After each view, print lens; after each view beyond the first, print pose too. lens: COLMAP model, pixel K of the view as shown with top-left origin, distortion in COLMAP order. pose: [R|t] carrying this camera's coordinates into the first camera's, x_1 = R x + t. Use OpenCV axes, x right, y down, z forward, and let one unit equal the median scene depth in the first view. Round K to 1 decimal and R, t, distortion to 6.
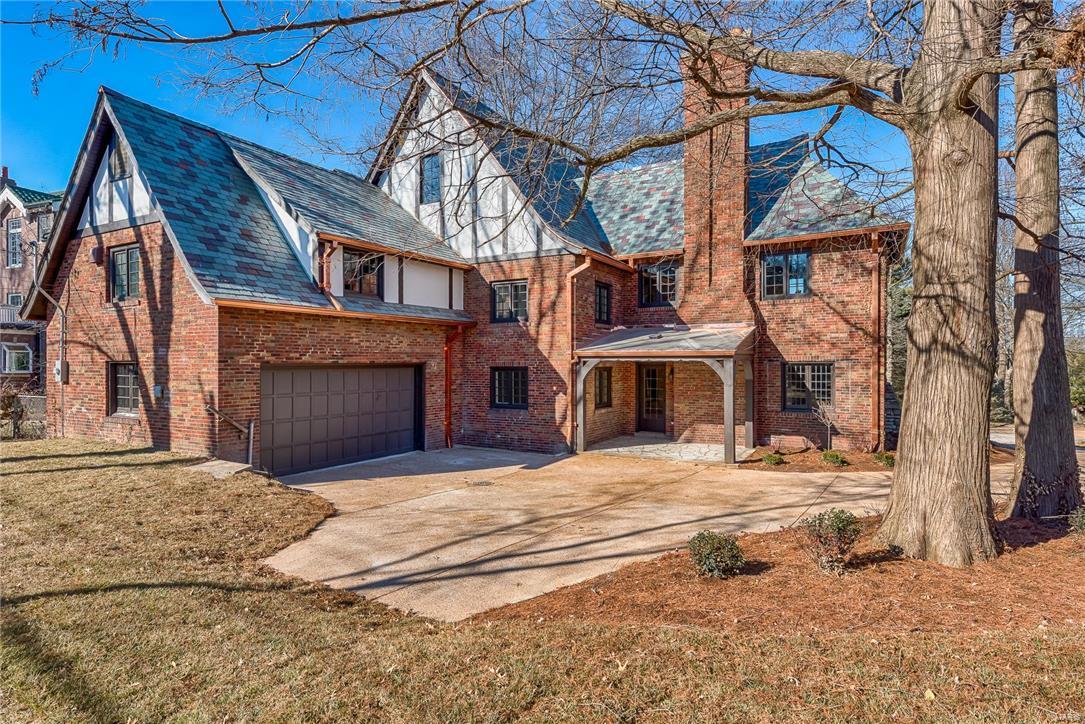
lens RADIAL K [[617.3, 0, 540.3], [0, 617.3, 361.6], [0, 0, 1]] dist [0.002144, 0.000056]
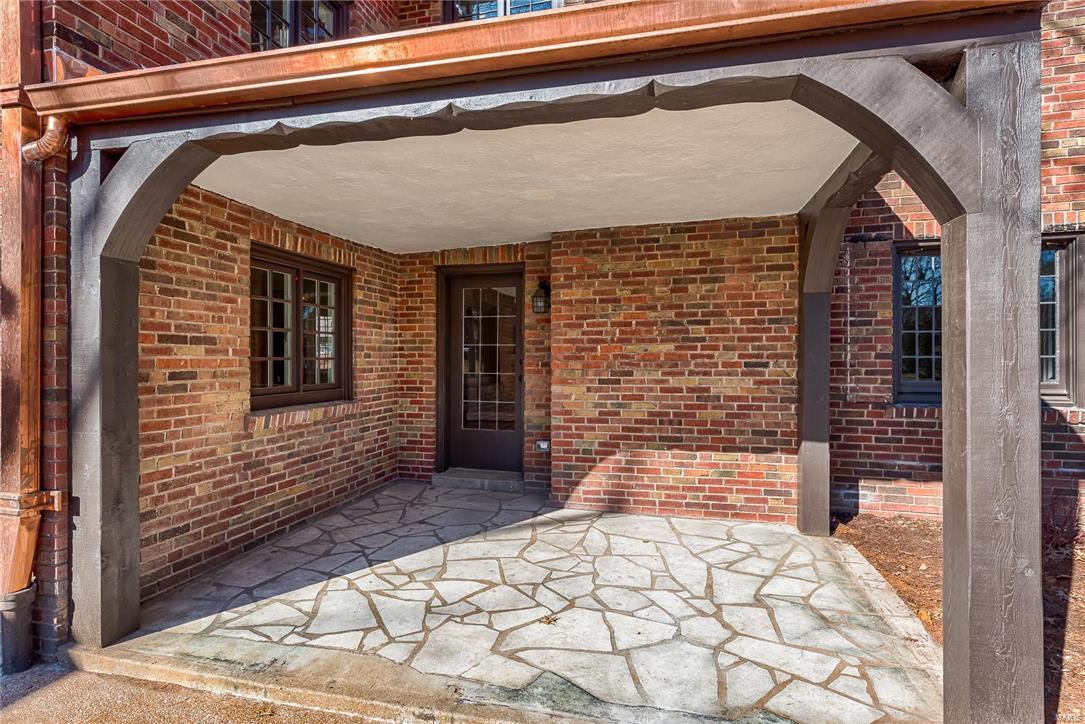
lens RADIAL K [[576.0, 0, 542.3], [0, 576.0, 358.9], [0, 0, 1]] dist [0.001497, 0.000050]
pose [[0.963751, -0.002146, 0.266795, 0.134176], [0.001217, 0.999993, 0.003645, 0.053828], [-0.266801, -0.003189, 0.963746, 0.721394]]
